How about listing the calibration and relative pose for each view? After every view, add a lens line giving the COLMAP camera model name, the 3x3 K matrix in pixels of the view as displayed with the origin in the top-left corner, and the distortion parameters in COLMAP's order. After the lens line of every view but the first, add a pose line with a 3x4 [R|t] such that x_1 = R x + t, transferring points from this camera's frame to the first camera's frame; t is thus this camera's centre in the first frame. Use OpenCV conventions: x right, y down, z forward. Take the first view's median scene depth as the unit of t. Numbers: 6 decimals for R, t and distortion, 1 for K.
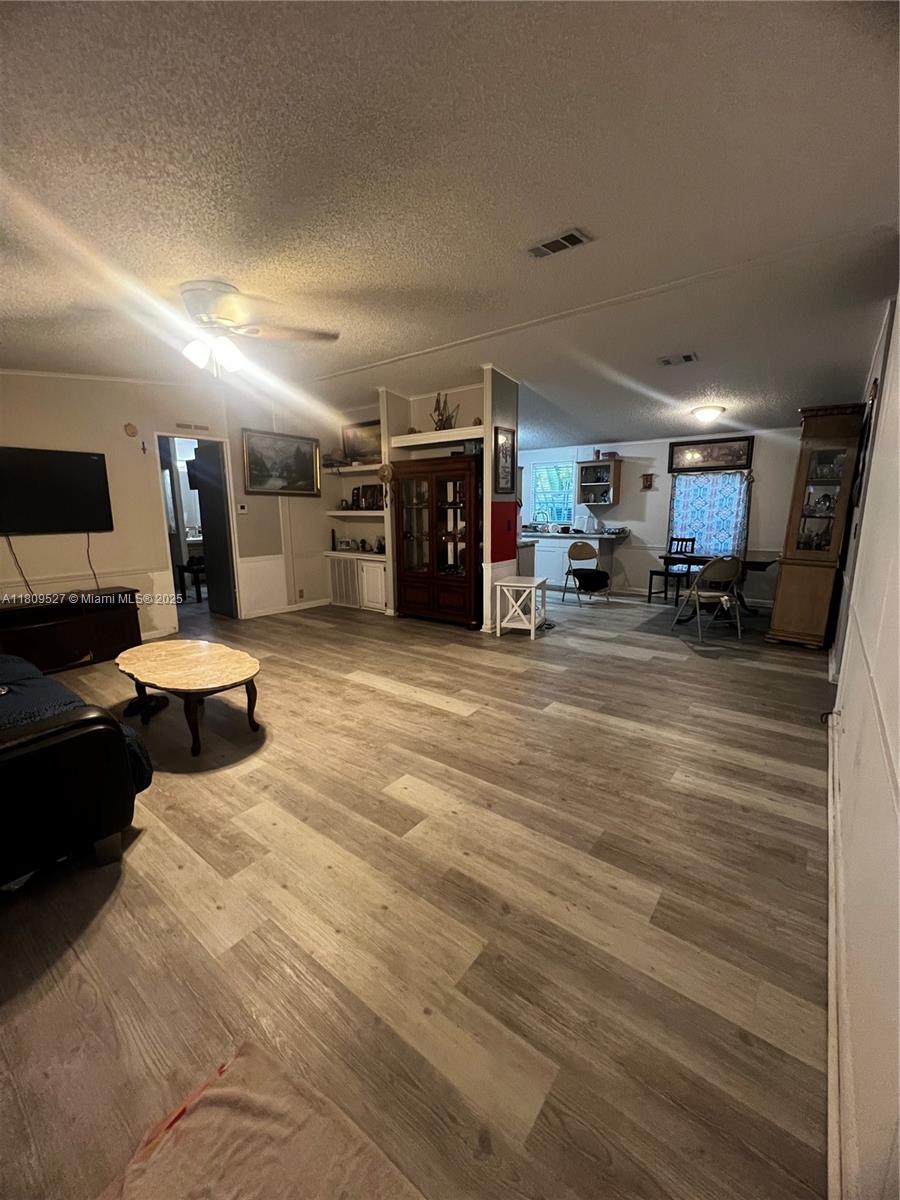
lens RADIAL K [[479.0, 0, 446.3], [0, 479.0, 599.8], [0, 0, 1]] dist [-0.002615, 0.000190]
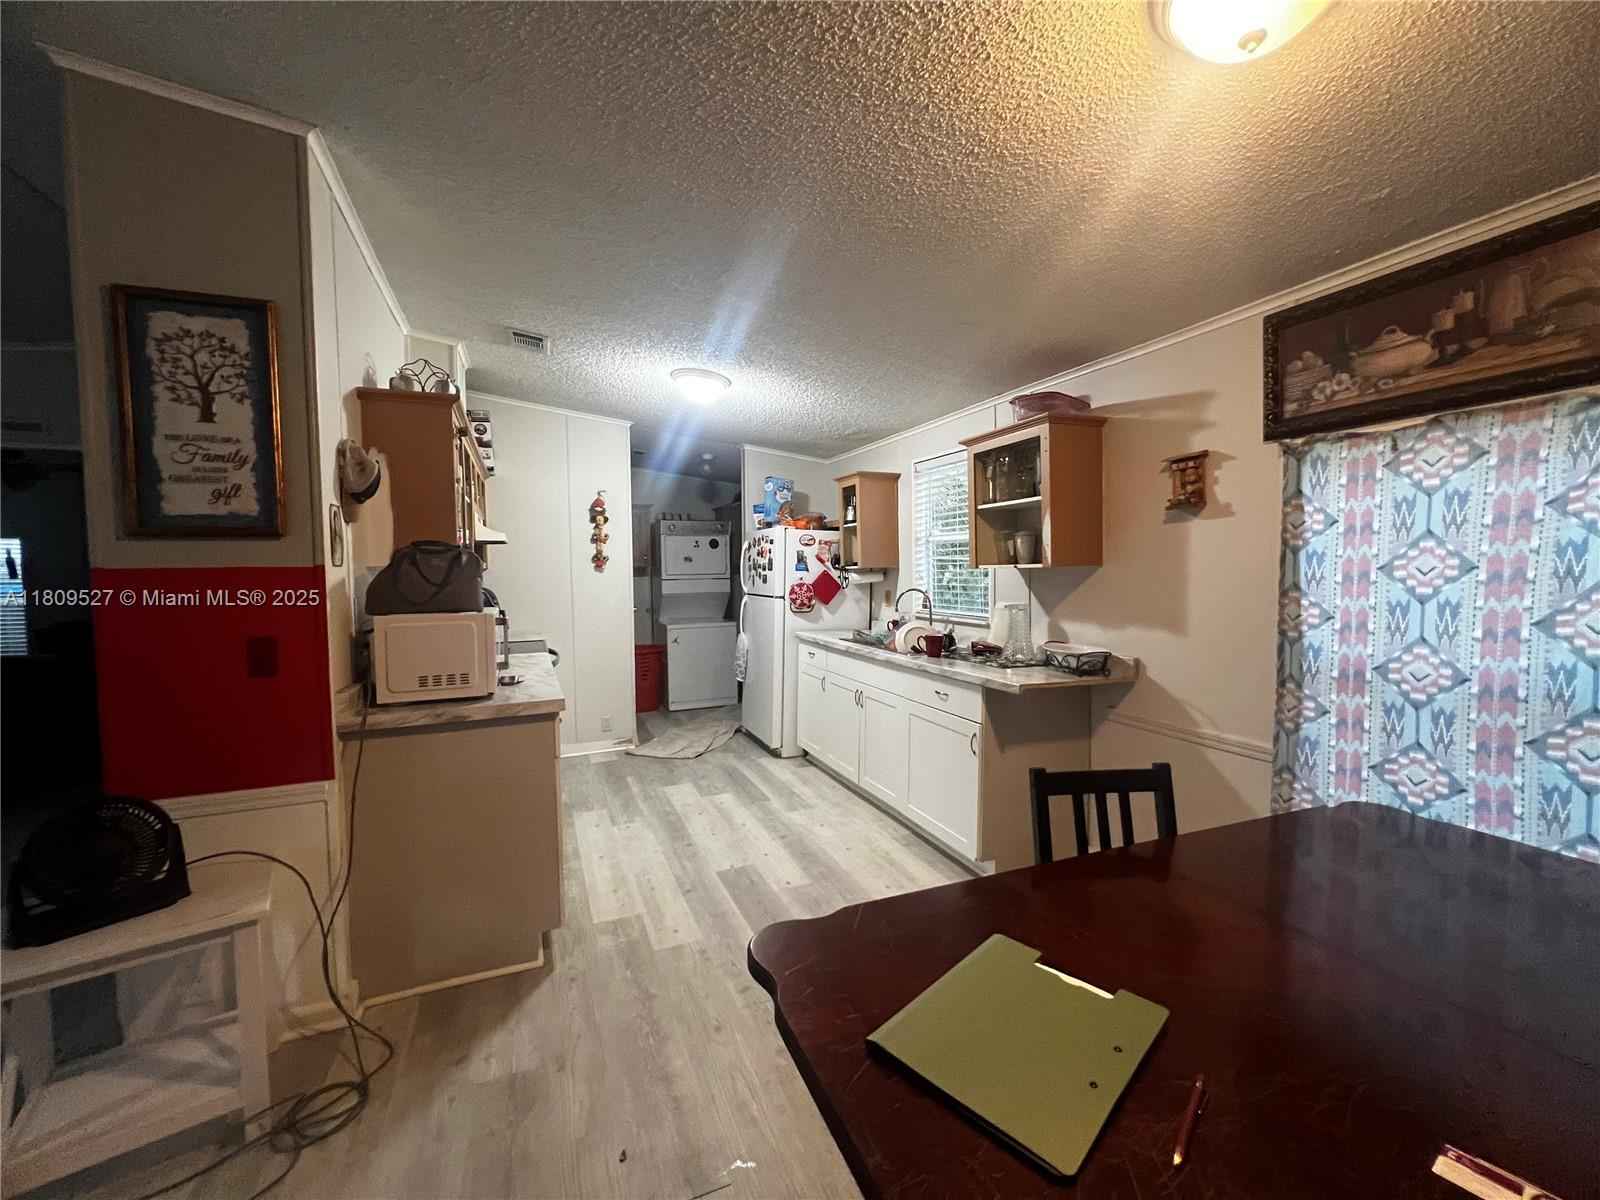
lens RADIAL K [[638.7, 0, 798.0], [0, 638.7, 604.9], [0, 0, 1]] dist [-0.002615, 0.000190]
pose [[0.870119, 0.028652, -0.492008, 0.410789], [-0.092560, 0.990045, -0.106037, -0.126489], [0.484072, 0.137805, 0.864109, 0.611873]]
